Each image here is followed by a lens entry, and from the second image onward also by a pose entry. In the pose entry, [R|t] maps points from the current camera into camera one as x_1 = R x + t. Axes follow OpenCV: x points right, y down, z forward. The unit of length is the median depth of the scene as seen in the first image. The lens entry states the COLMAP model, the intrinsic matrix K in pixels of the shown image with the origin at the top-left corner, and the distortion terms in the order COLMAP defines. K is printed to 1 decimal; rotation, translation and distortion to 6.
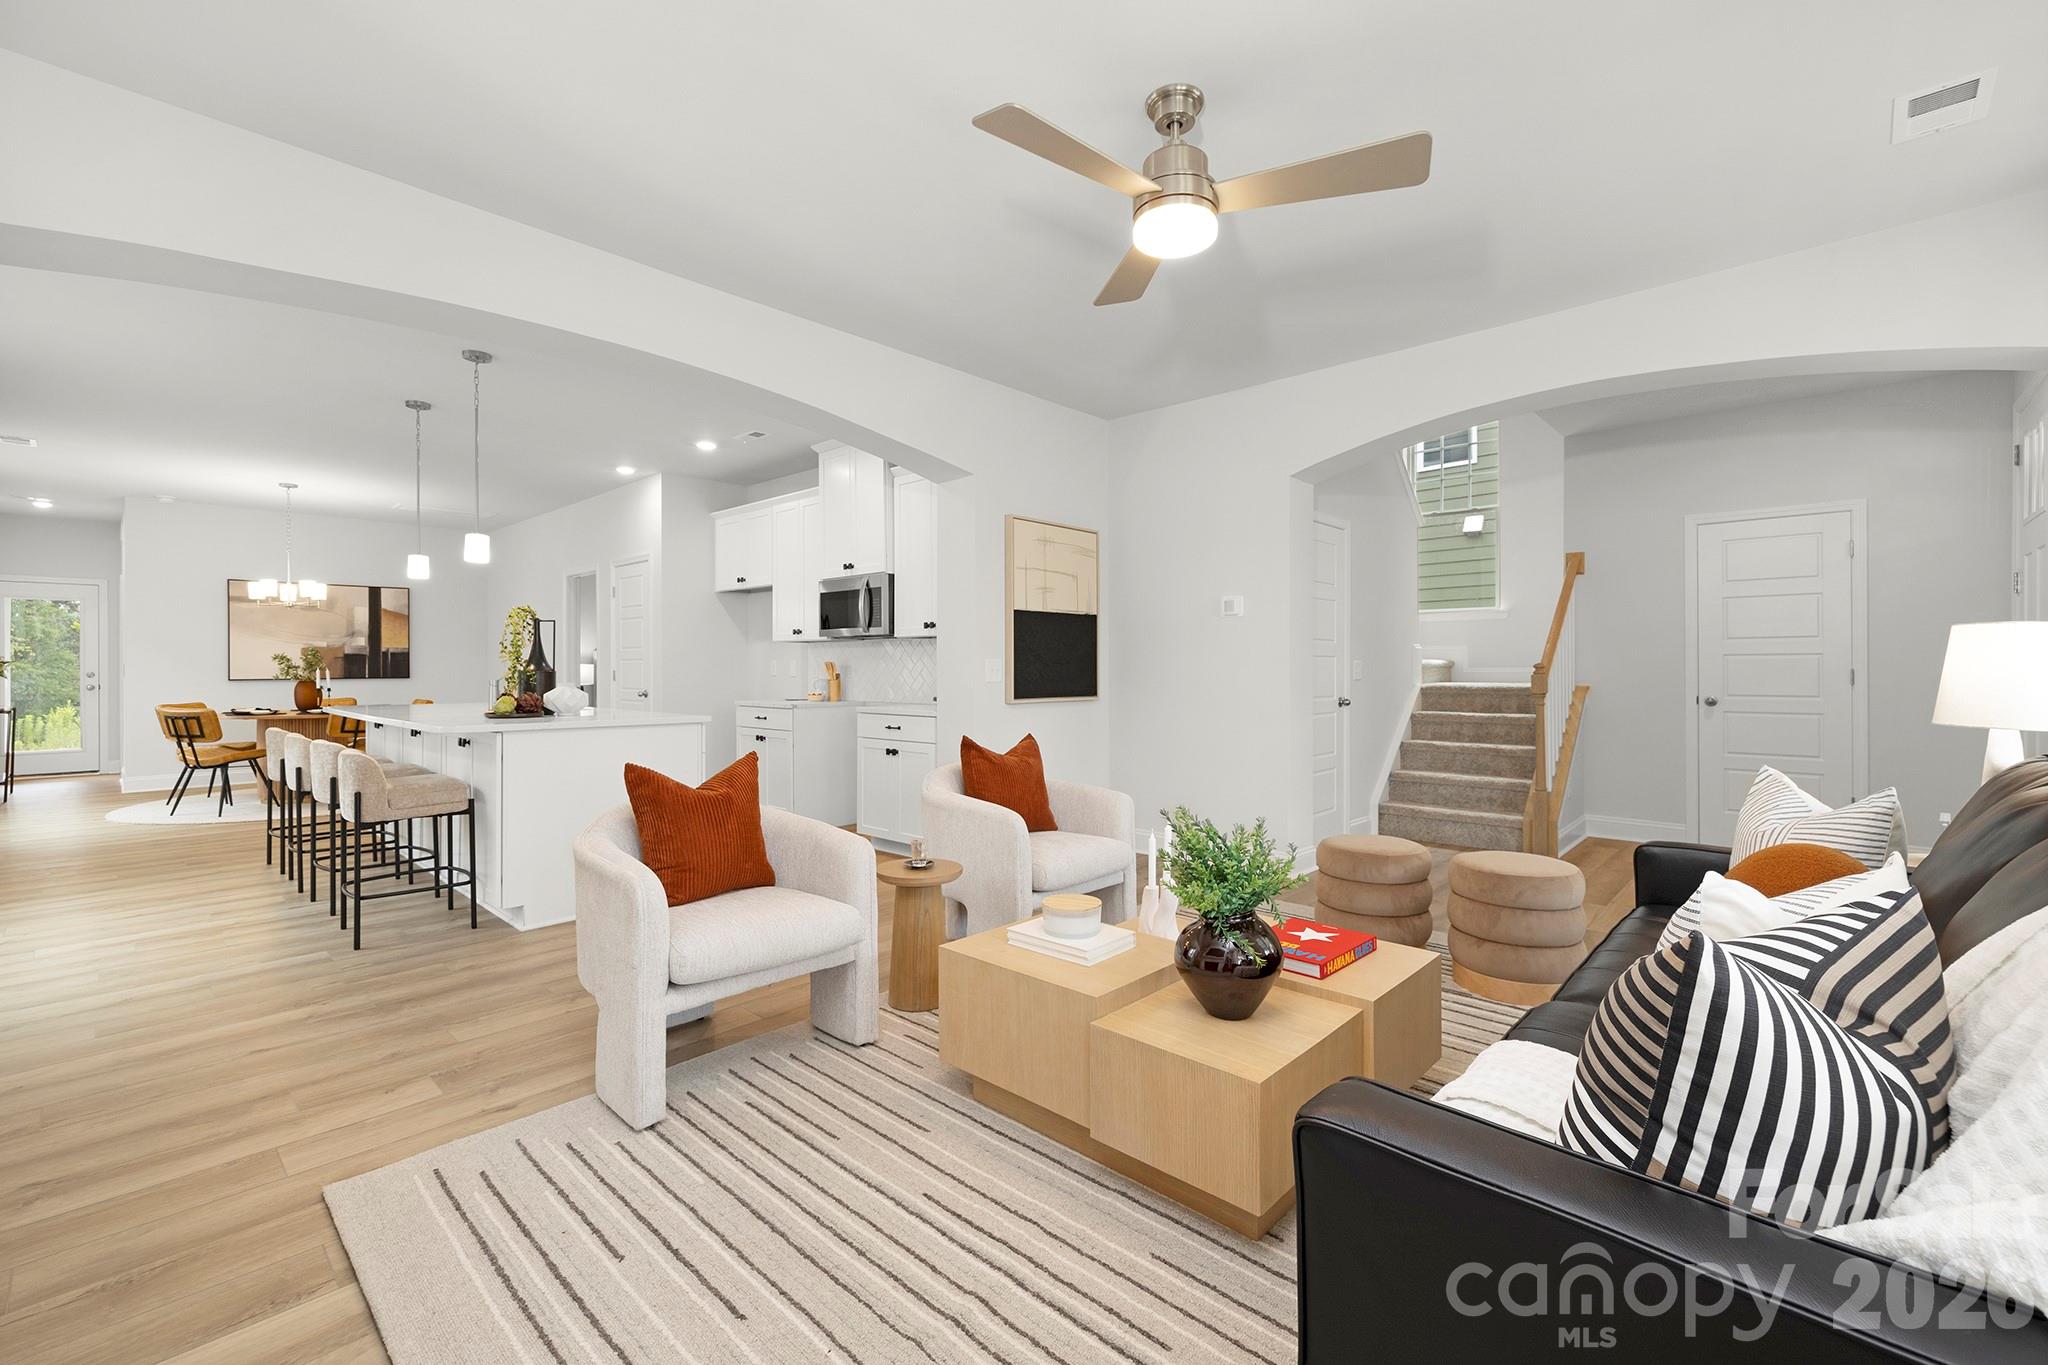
lens RADIAL K [[876.5, 0, 1009.2], [0, 876.5, 669.6], [0, 0, 1]] dist [-0.001827, -0.000068]
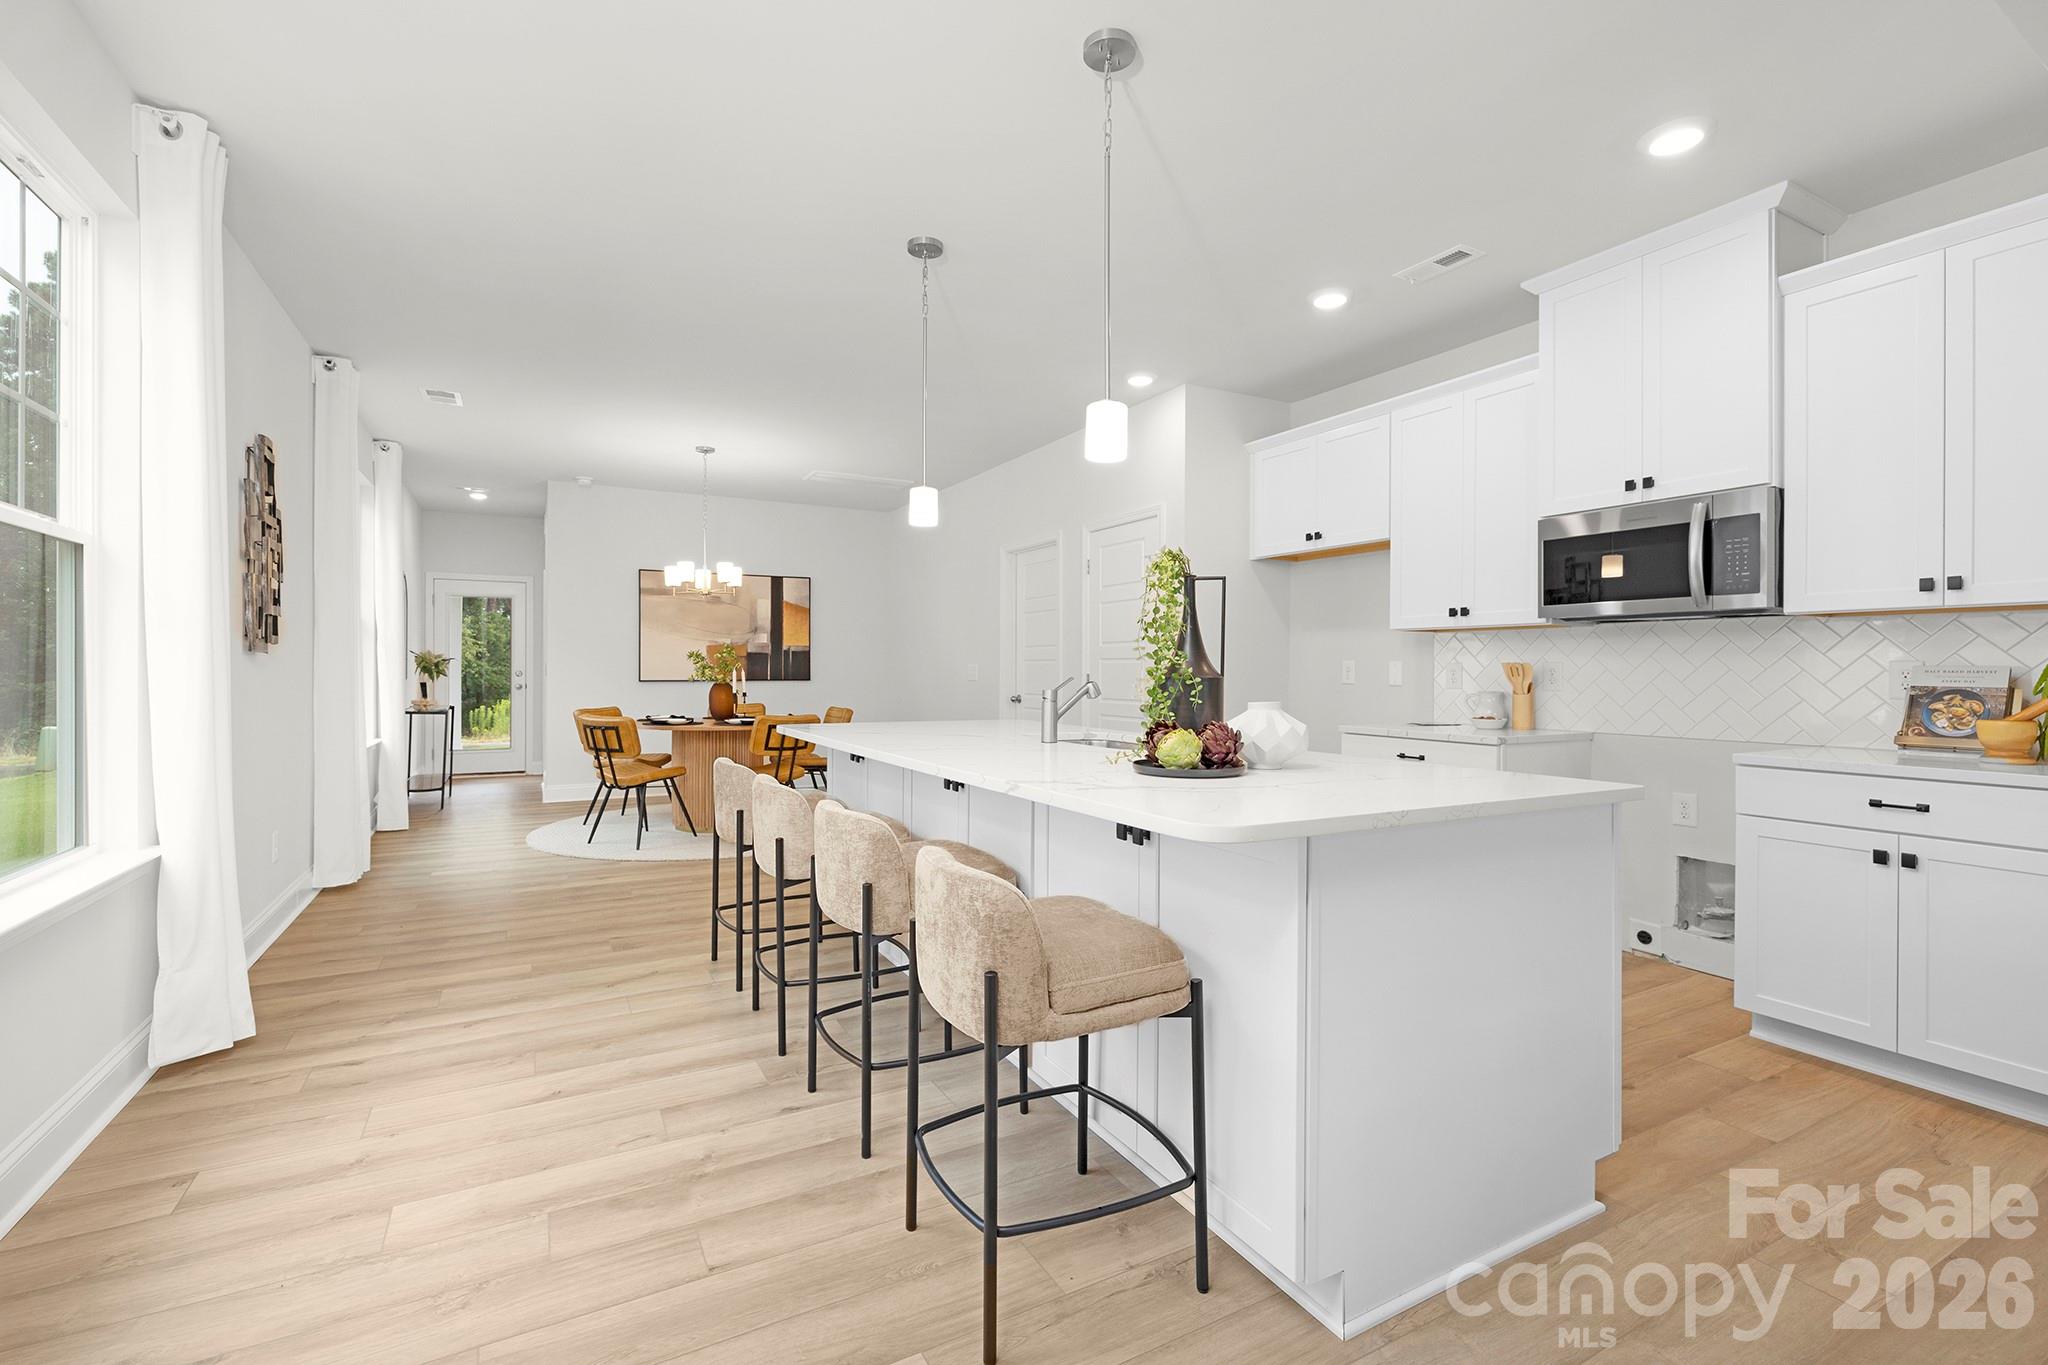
lens RADIAL K [[876.5, 0, 1040.6], [0, 876.5, 672.8], [0, 0, 1]] dist [-0.001827, -0.000068]
pose [[0.961215, 0.006696, -0.275718, -0.299250], [-0.006557, 0.999977, 0.001423, -0.000843], [0.275721, 0.000440, 0.961238, 0.299938]]
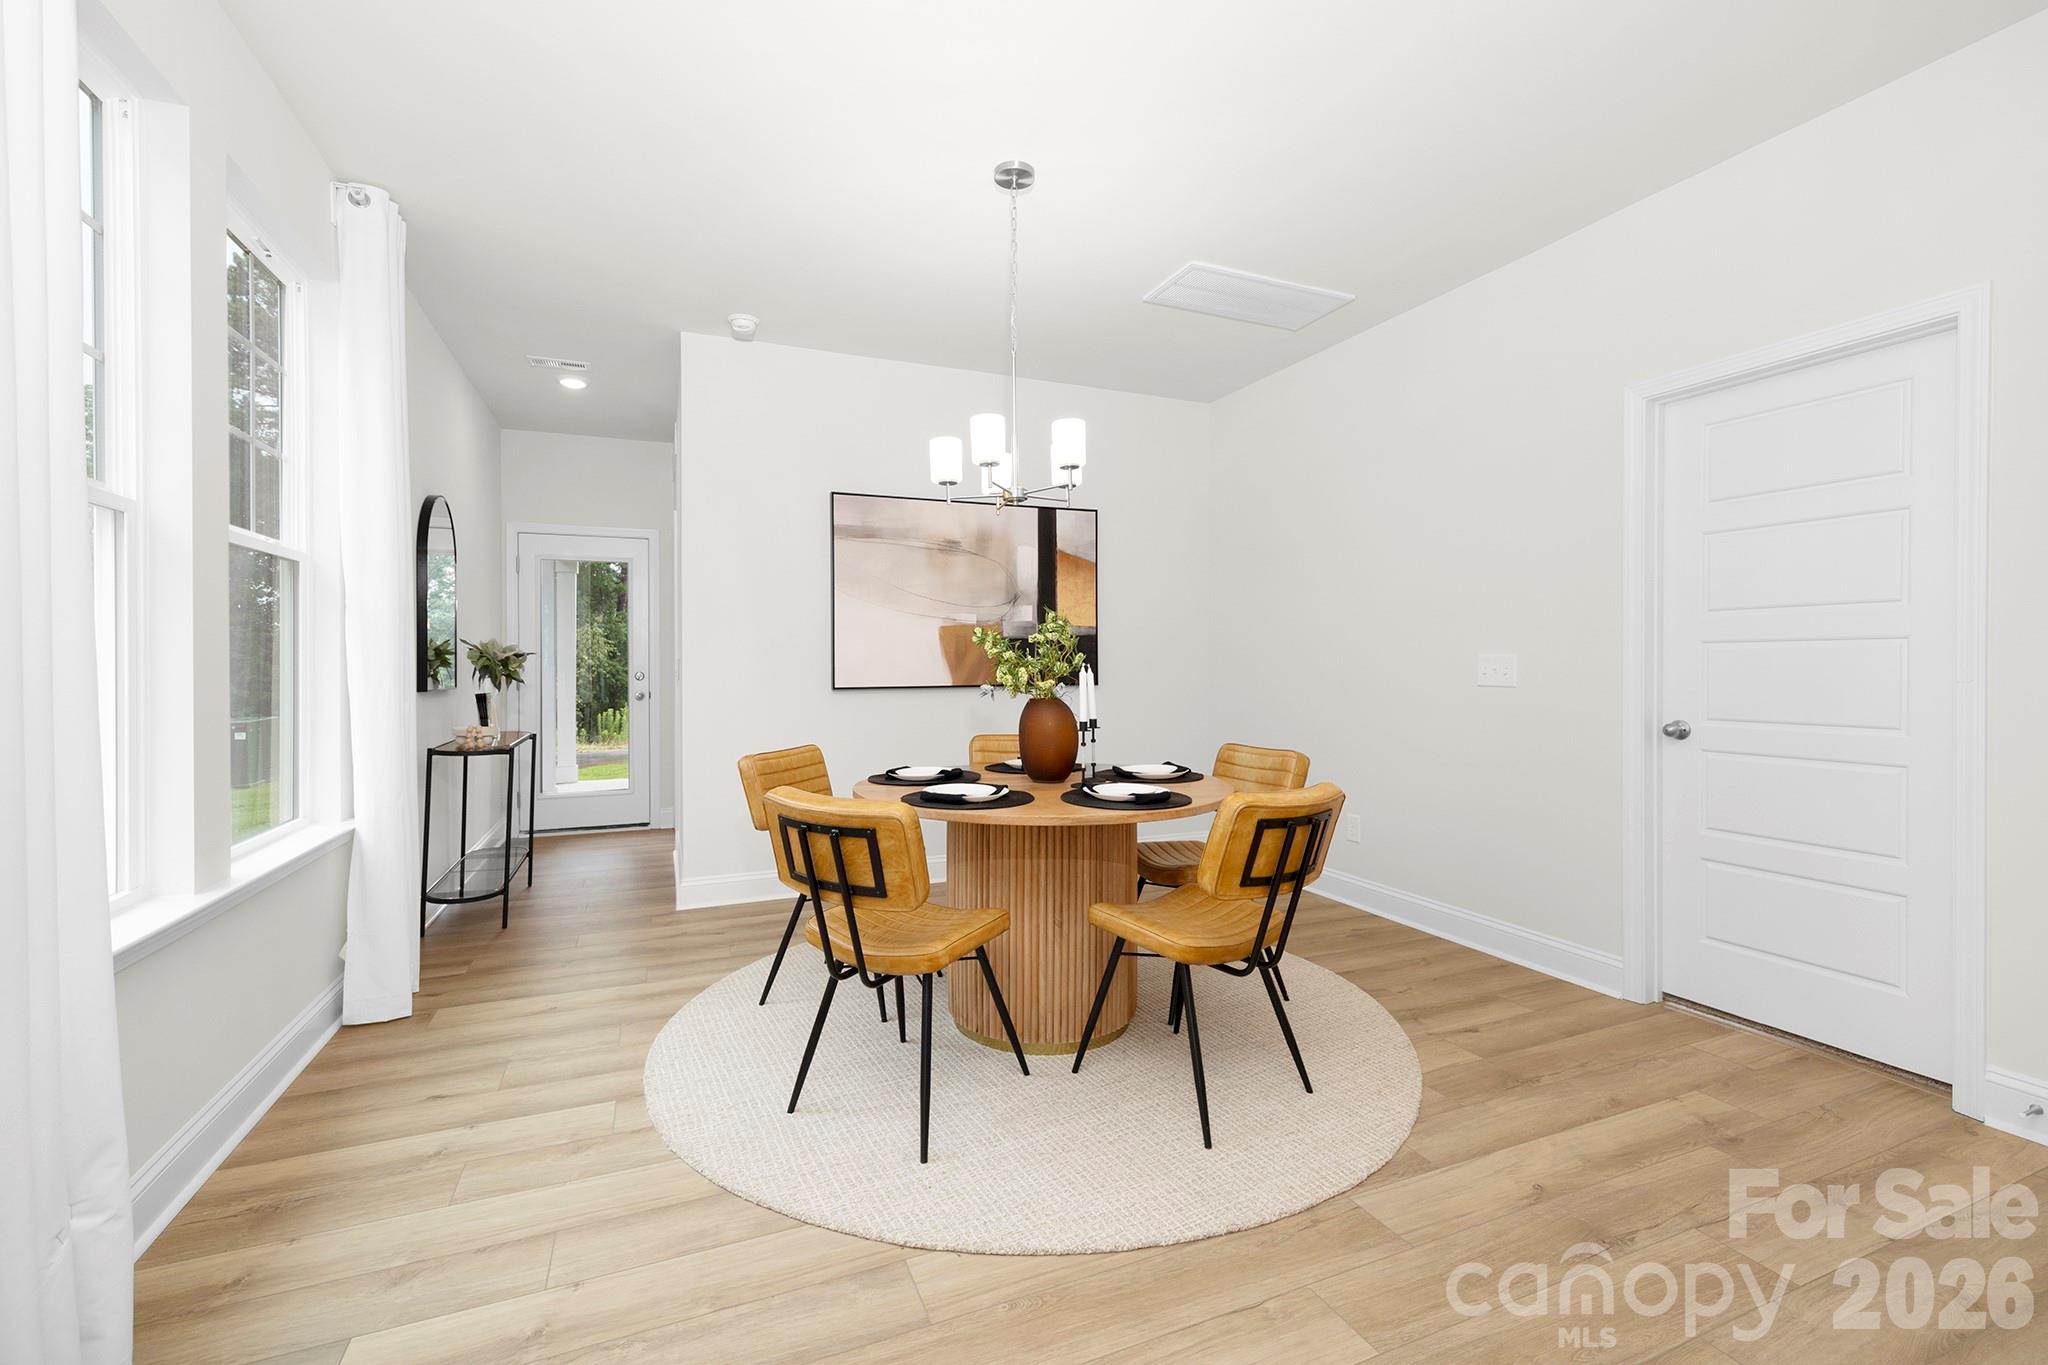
lens RADIAL K [[830.2, 0, 1018.8], [0, 830.2, 667.8], [0, 0, 1]] dist [0.023624, 0.000289]
pose [[0.920660, 0.000248, -0.390365, -0.721858], [0.004113, 0.999938, 0.010336, -0.005759], [0.390343, -0.011122, 0.920602, 0.709103]]
